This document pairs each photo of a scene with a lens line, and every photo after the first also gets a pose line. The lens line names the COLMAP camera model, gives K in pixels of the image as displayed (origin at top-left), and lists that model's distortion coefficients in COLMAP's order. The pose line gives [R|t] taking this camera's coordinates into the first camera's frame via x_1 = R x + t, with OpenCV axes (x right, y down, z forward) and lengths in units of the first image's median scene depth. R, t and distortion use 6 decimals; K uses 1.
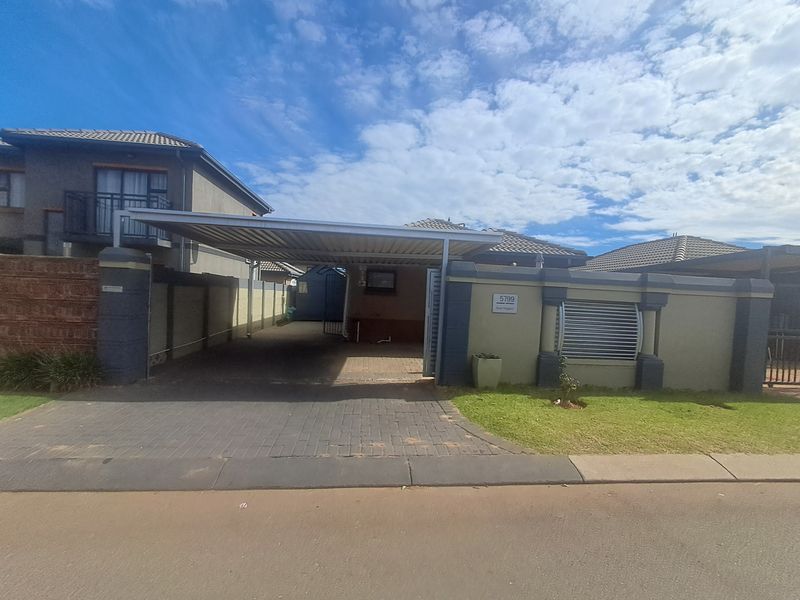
lens RADIAL K [[352.9, 0, 409.6], [0, 352.9, 299.6], [0, 0, 1]] dist [0.001119, -0.000874]
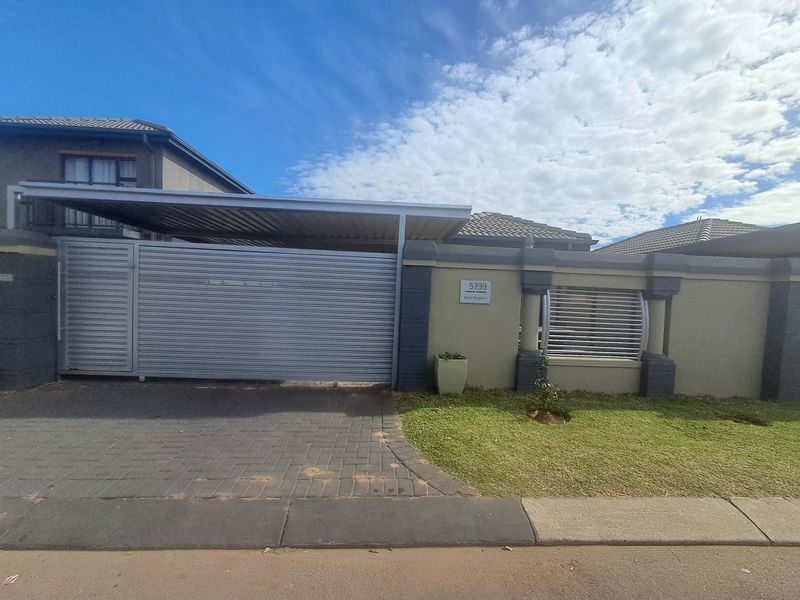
lens RADIAL K [[362.6, 0, 400.0], [0, 362.6, 300.0], [0, 0, 1]] dist [0.001869, 0.000277]
pose [[0.998788, -0.007627, -0.048619, 0.140844], [0.008359, 0.999855, 0.014867, 0.016185], [0.048499, -0.015255, 0.998707, 0.152045]]
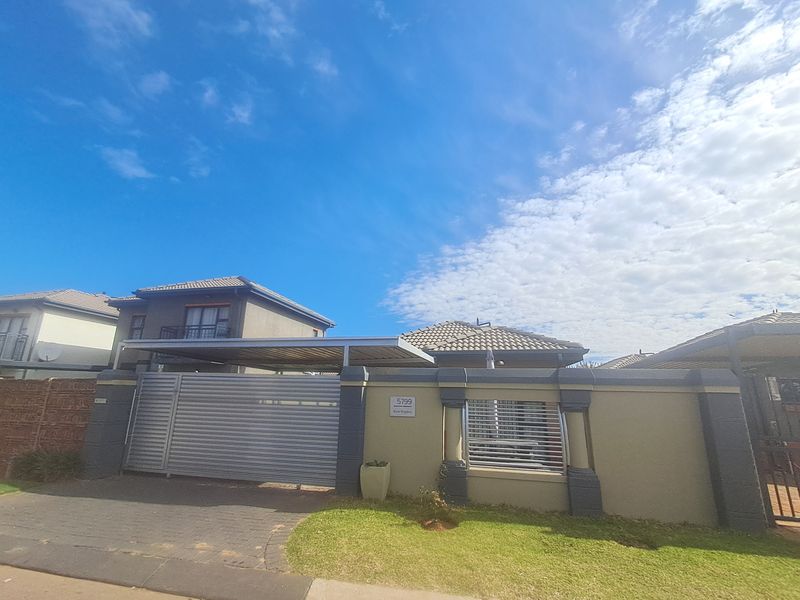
lens RADIAL K [[352.9, 0, 409.6], [0, 352.9, 299.6], [0, 0, 1]] dist [0.001119, -0.000874]
pose [[0.952434, -0.105247, -0.285994, 0.604685], [0.018631, 0.956824, -0.290070, 0.011914], [0.304175, 0.270944, 0.913273, 0.023607]]
